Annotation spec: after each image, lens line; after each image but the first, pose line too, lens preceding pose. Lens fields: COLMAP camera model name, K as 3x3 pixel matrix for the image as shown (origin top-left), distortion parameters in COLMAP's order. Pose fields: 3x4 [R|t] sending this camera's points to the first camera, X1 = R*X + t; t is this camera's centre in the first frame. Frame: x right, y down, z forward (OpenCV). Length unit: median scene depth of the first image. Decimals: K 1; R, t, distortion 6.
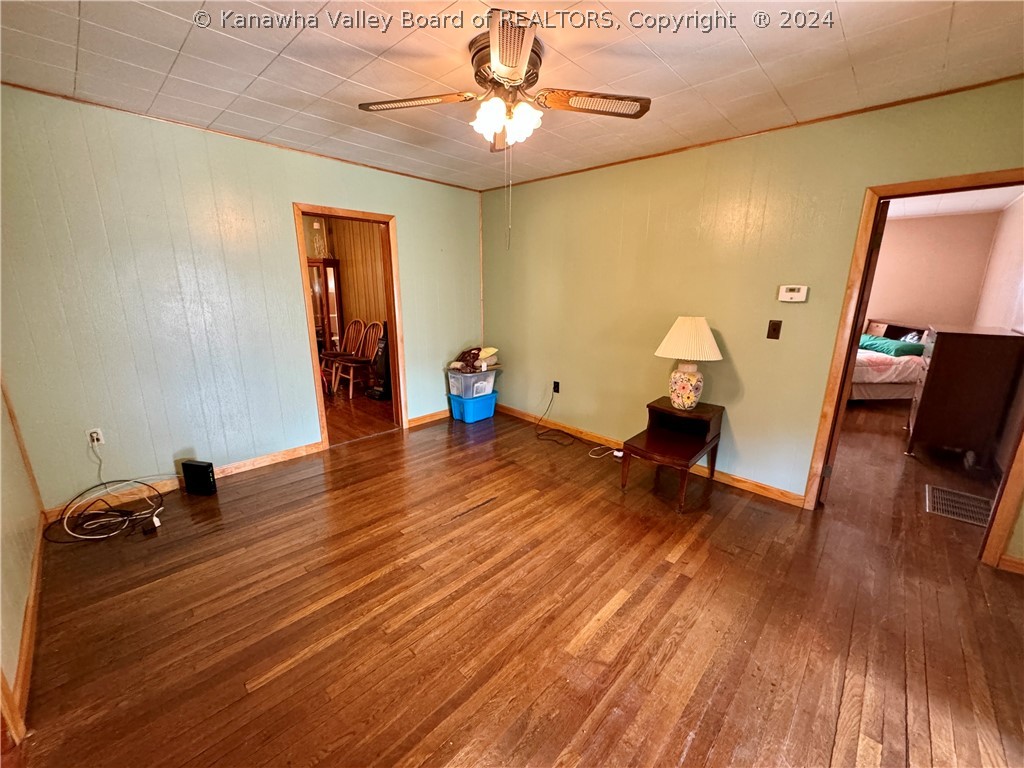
lens RADIAL K [[411.8, 0, 509.9], [0, 411.8, 387.2], [0, 0, 1]] dist [0.005545, -0.000612]
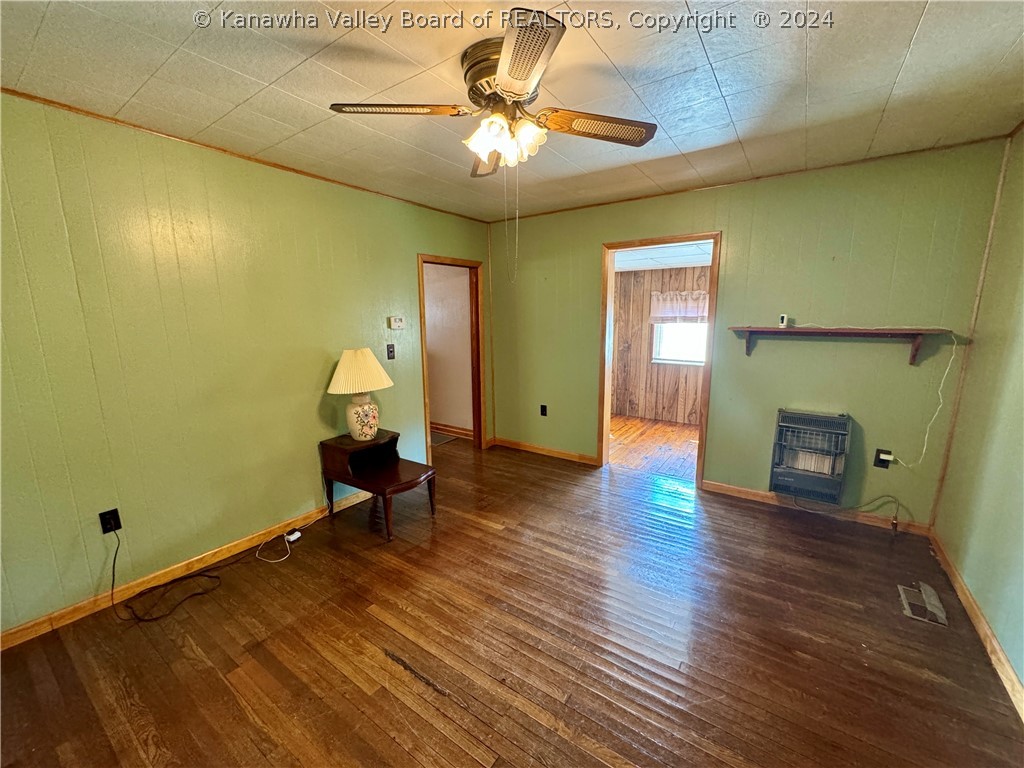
lens RADIAL K [[411.8, 0, 508.0], [0, 411.8, 386.1], [0, 0, 1]] dist [0.005545, -0.000612]
pose [[-0.148714, -0.182521, 0.971890, -0.654816], [0.245495, 0.945237, 0.215080, -0.226993], [-0.957923, 0.270580, -0.095762, 0.815997]]
